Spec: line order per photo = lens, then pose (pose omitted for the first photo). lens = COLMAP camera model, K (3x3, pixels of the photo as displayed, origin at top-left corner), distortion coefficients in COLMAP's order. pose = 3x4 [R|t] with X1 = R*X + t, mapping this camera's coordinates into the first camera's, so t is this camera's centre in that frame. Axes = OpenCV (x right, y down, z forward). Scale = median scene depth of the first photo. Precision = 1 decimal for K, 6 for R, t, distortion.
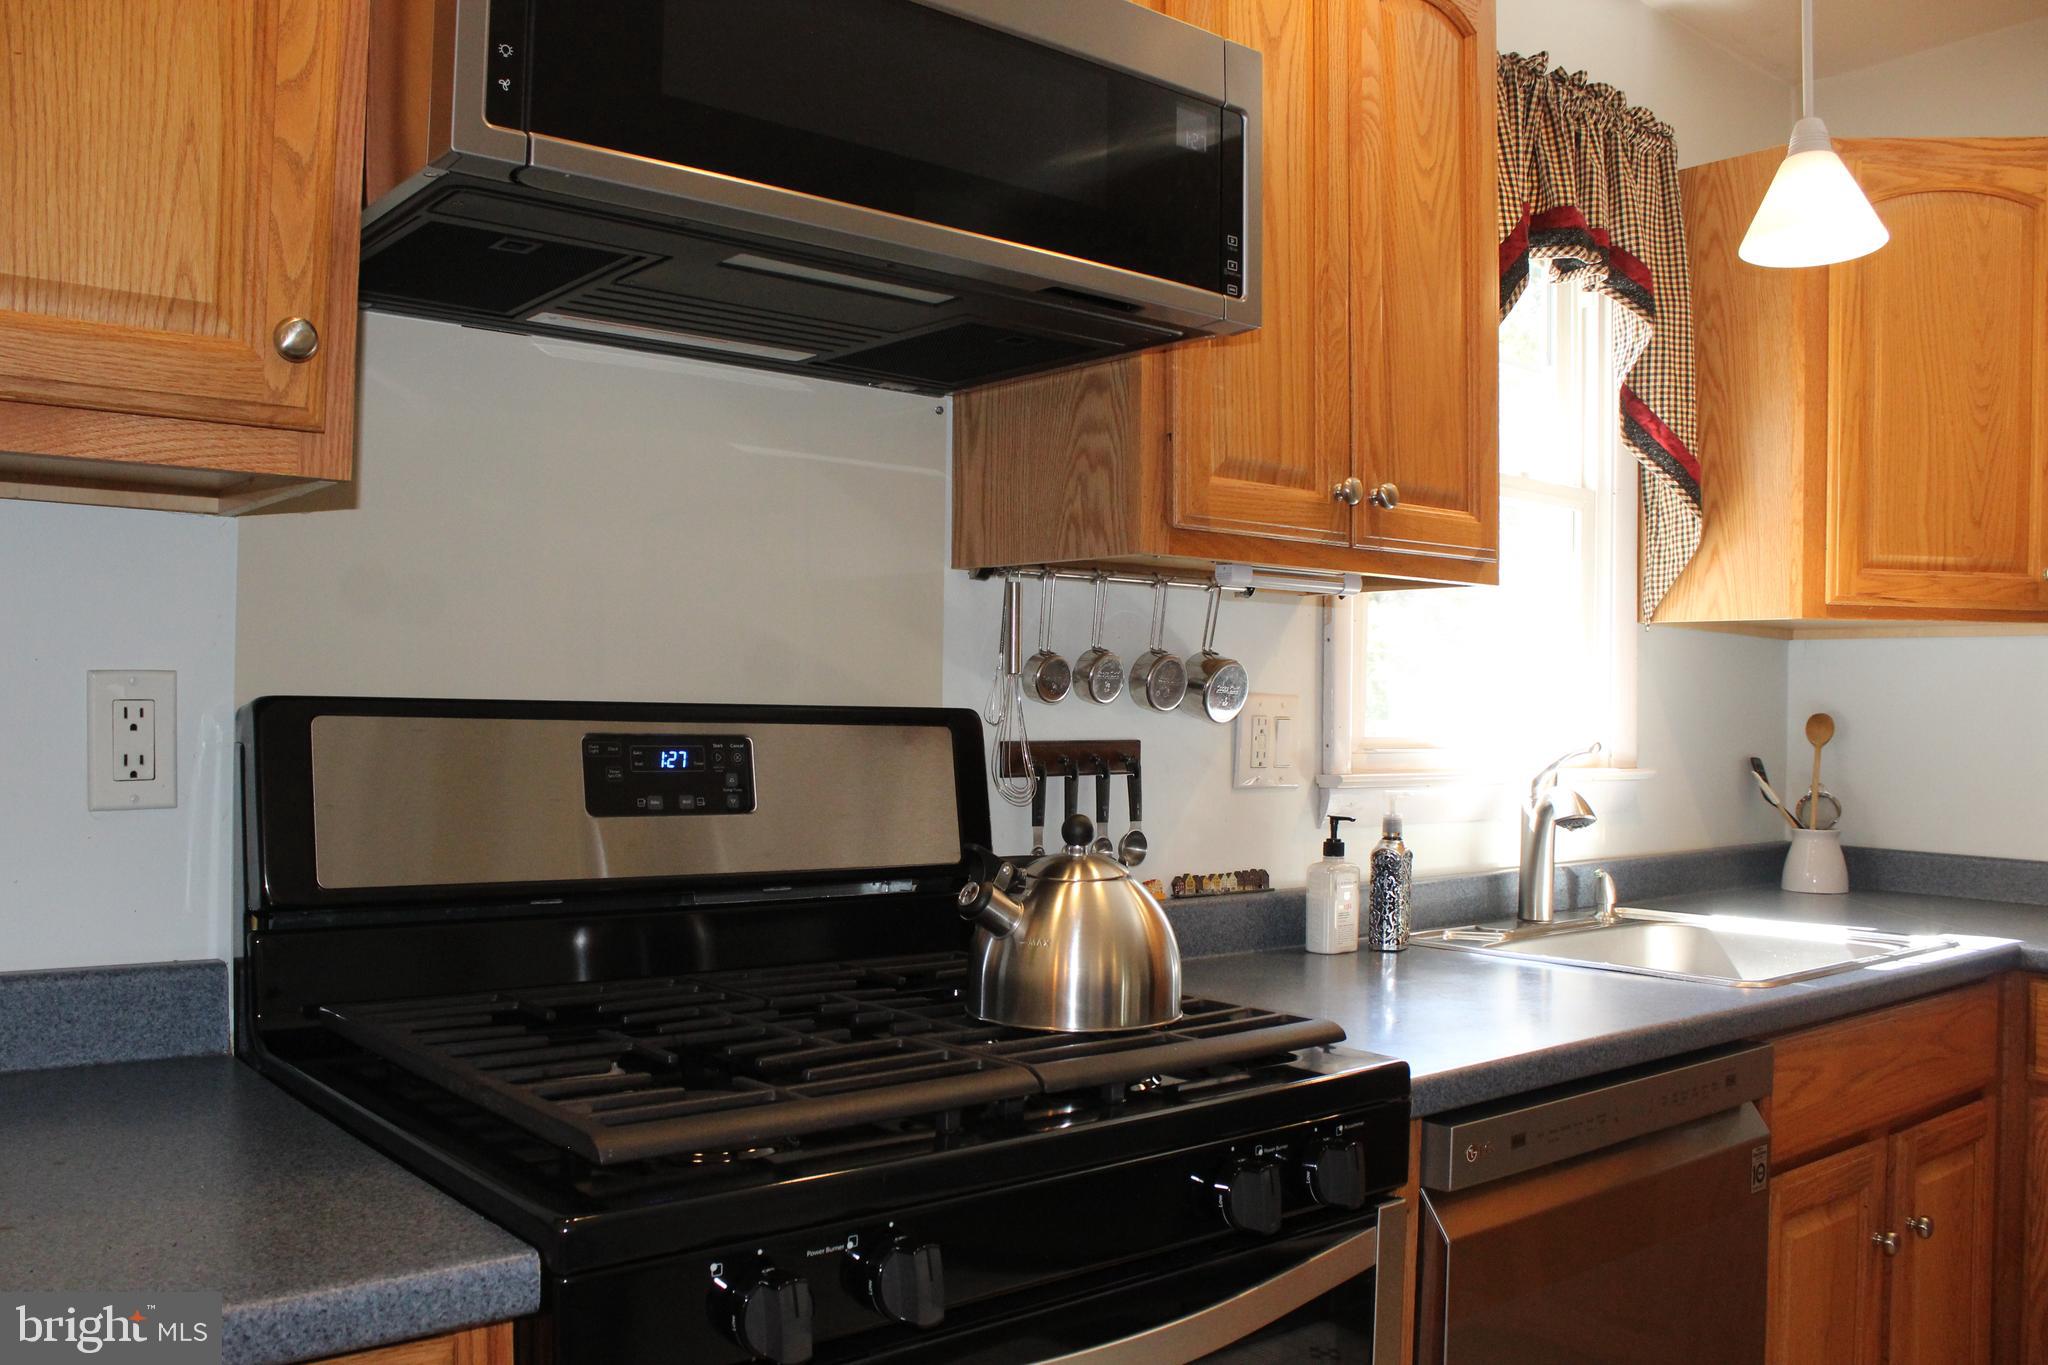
lens RADIAL K [[1702.2, 0, 983.9], [0, 1702.2, 699.1], [0, 0, 1]] dist [-0.163717, 0.143698]
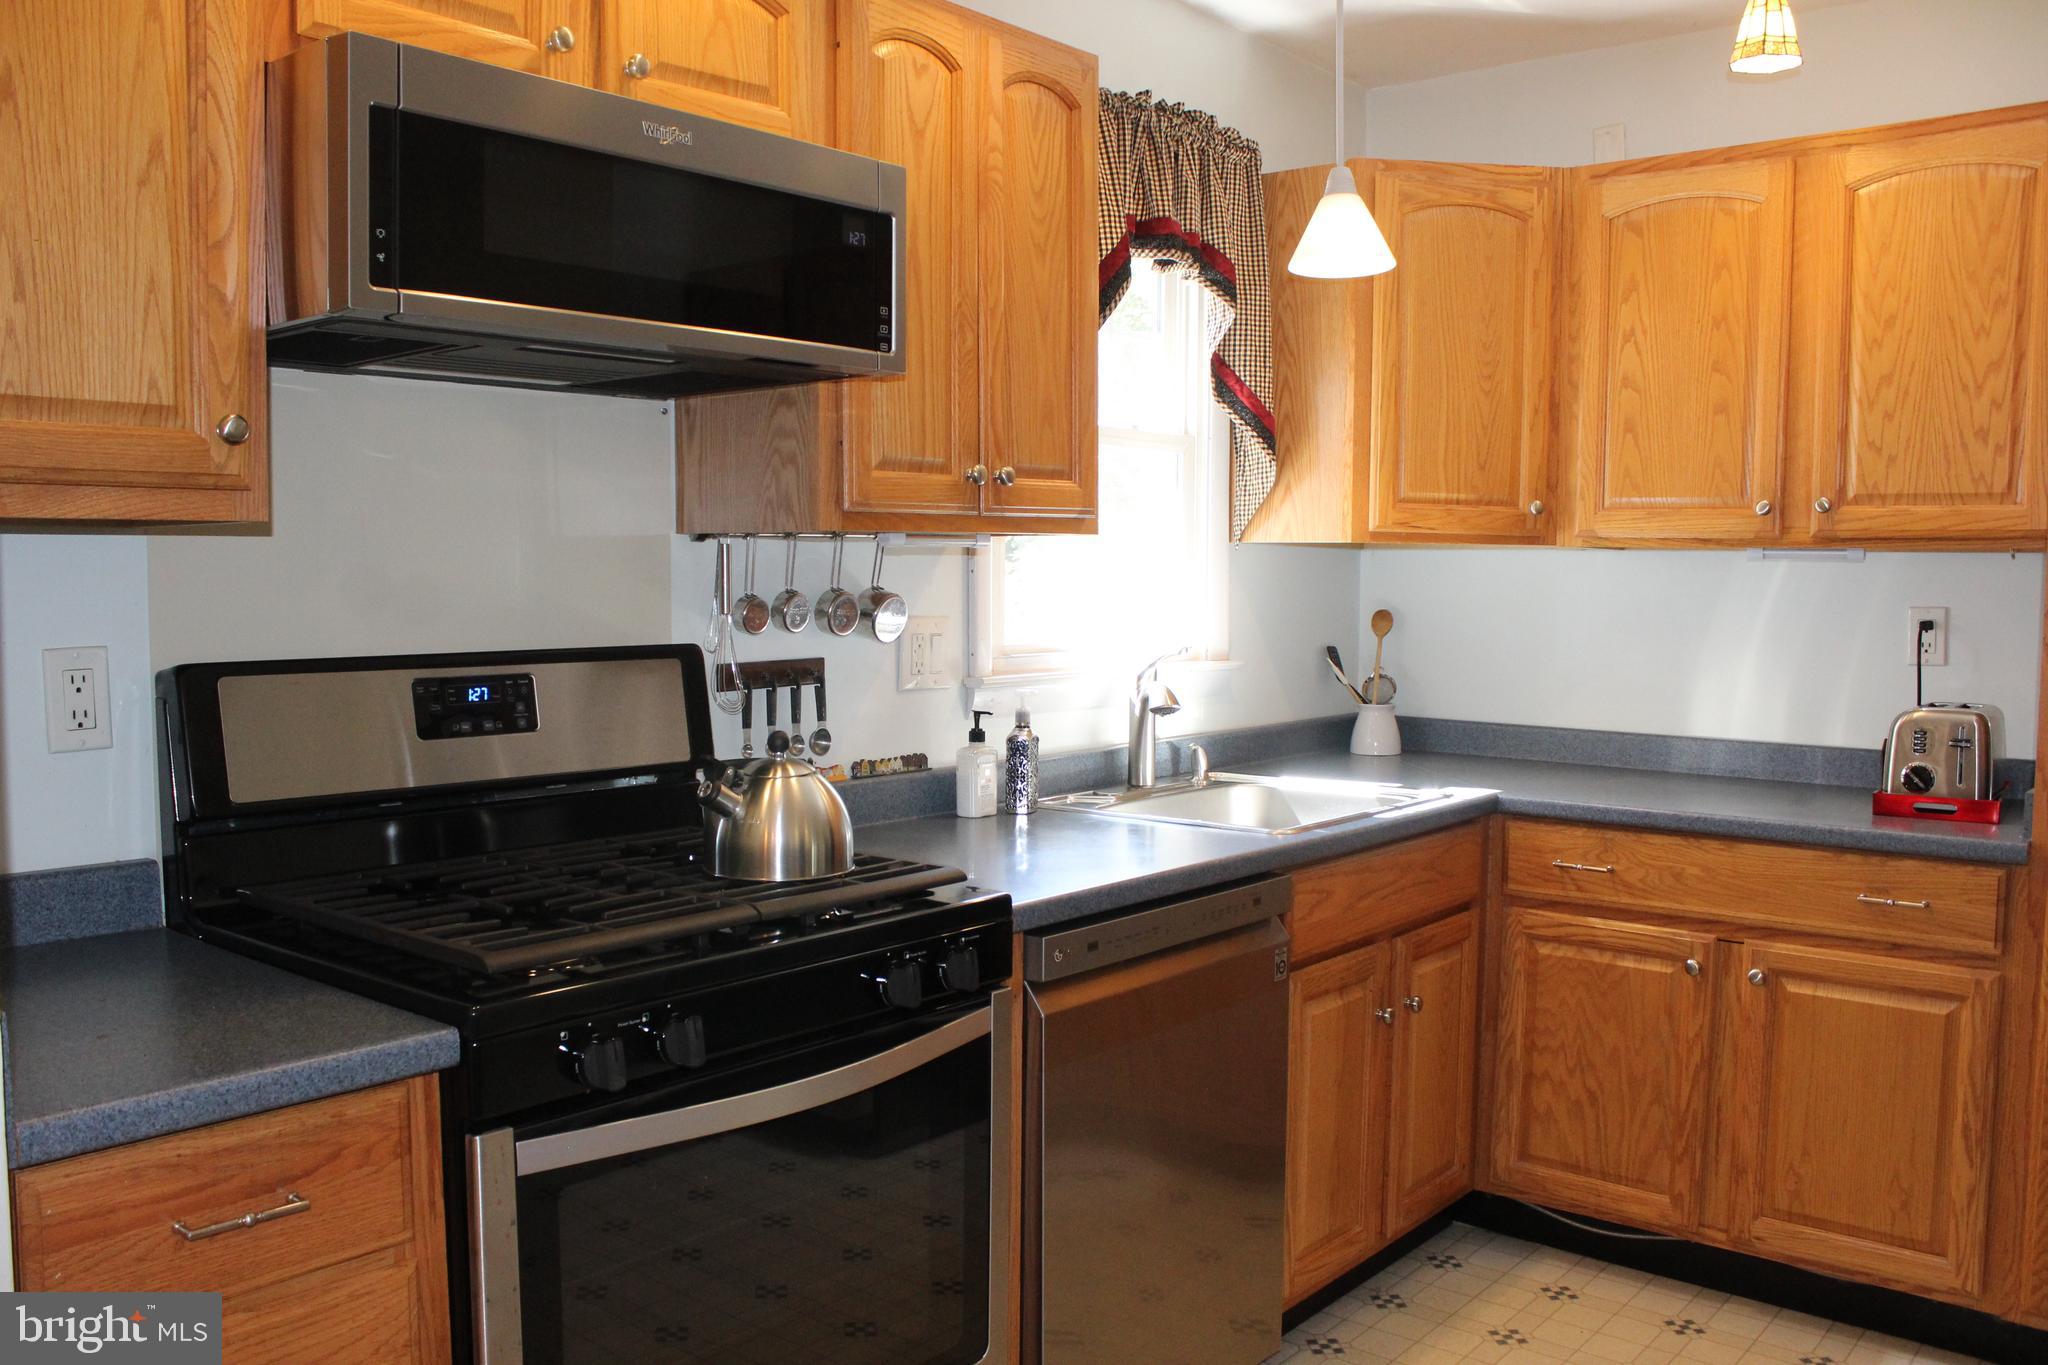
lens RADIAL K [[1702.2, 0, 982.2], [0, 1702.2, 697.0], [0, 0, 1]] dist [-0.163717, 0.143698]
pose [[0.983981, -0.026630, 0.176275, -0.021371], [0.012215, 0.996528, 0.082361, -0.059598], [-0.177856, -0.078888, 0.980889, -0.338016]]
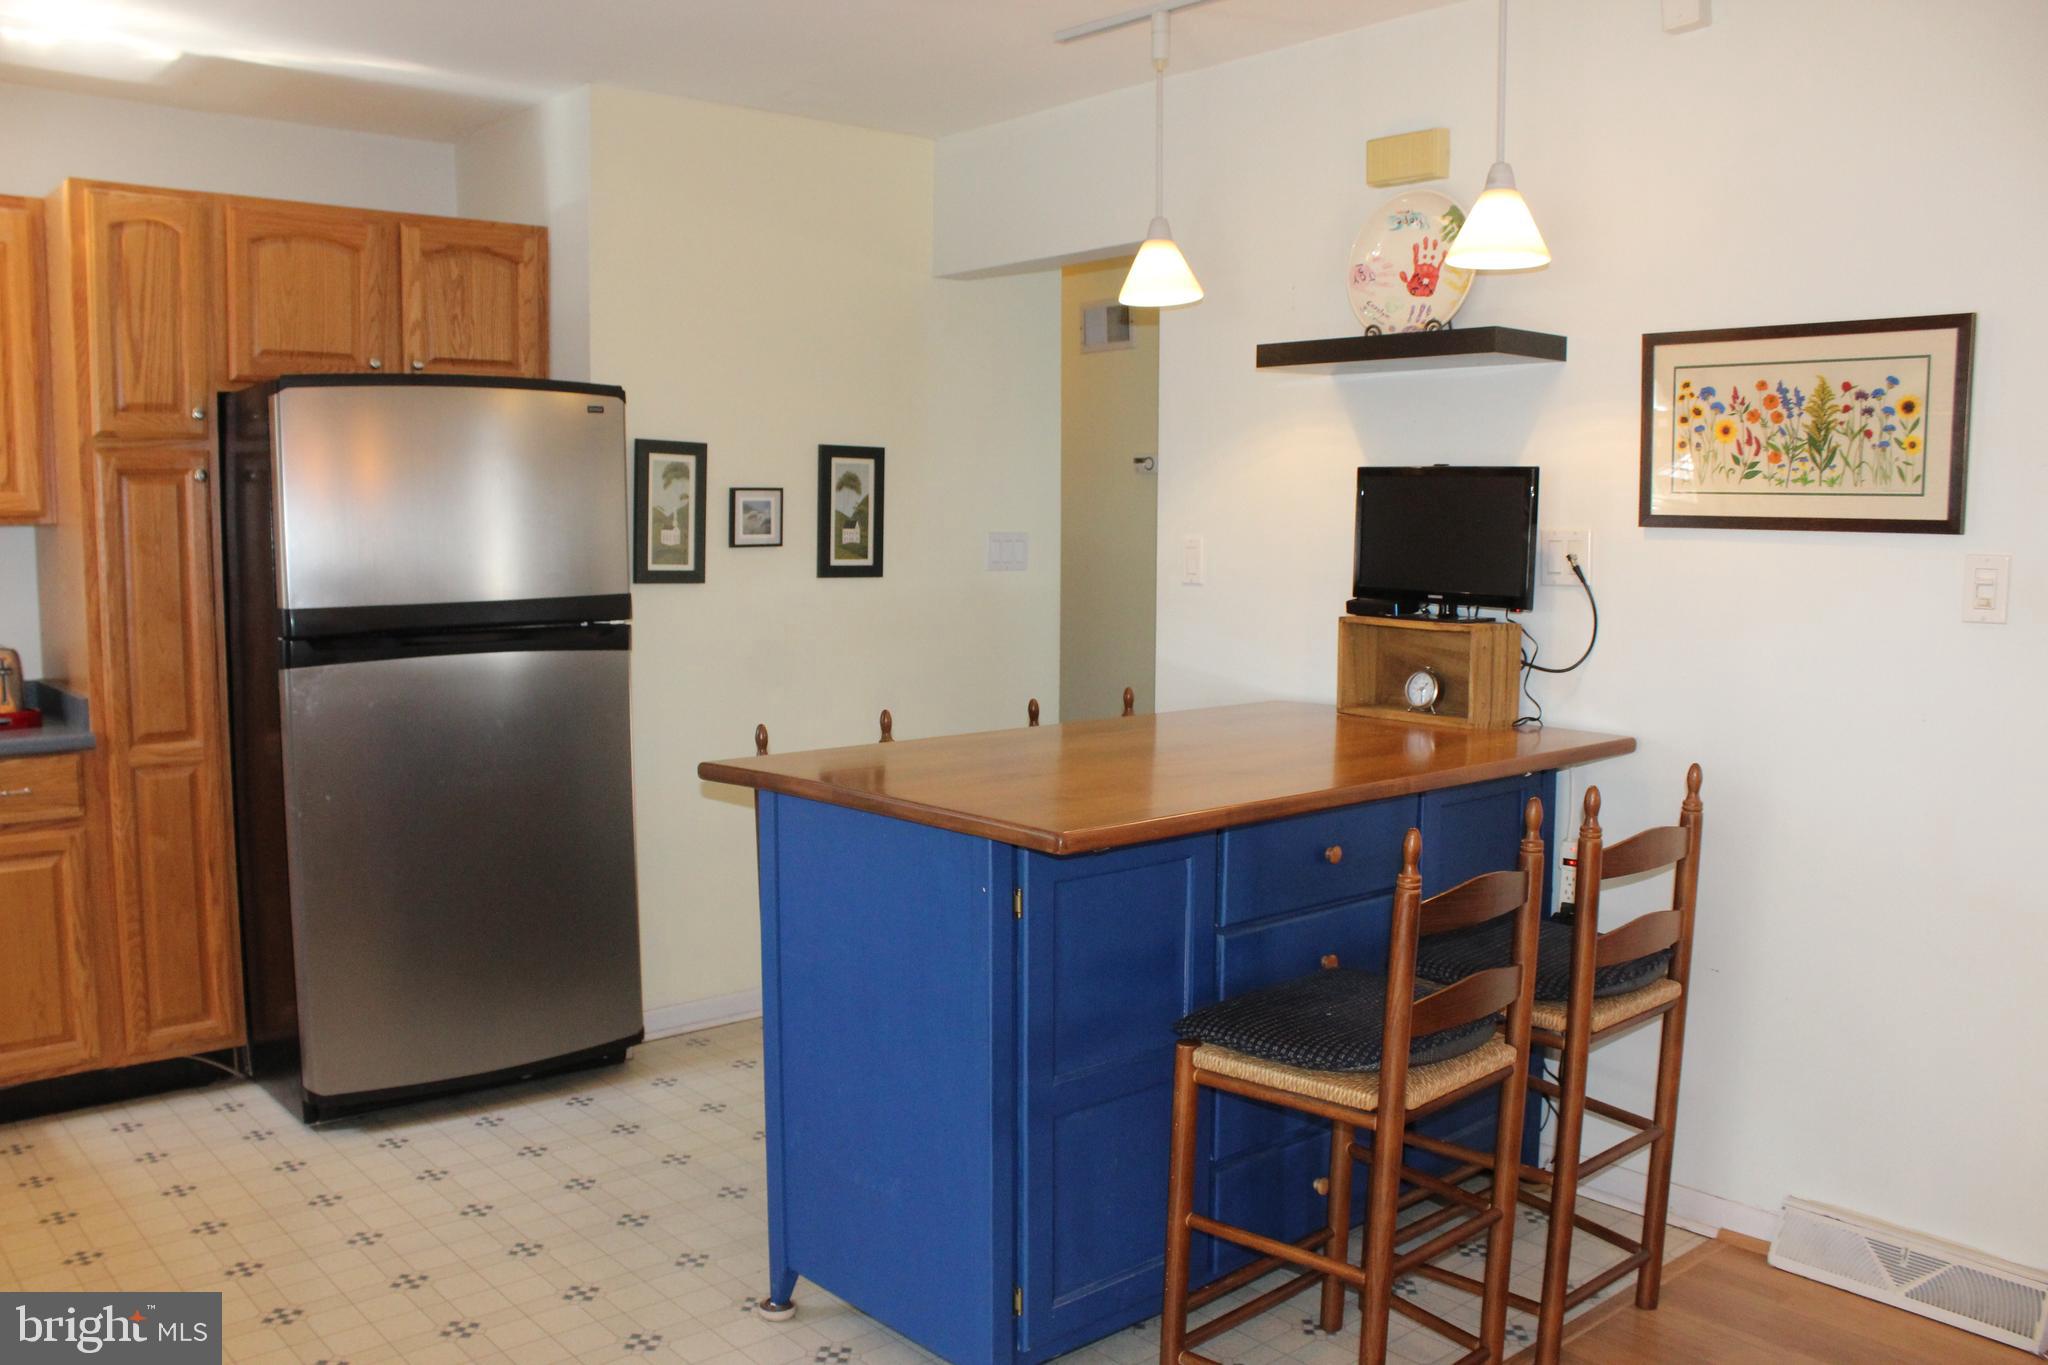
lens RADIAL K [[1702.2, 0, 985.5], [0, 1702.2, 700.7], [0, 0, 1]] dist [-0.163717, 0.143698]
pose [[-0.008680, -0.127874, 0.991752, -0.930251], [-0.006029, 0.991778, 0.127824, -0.114155], [-0.999944, -0.004869, -0.009379, -0.206659]]
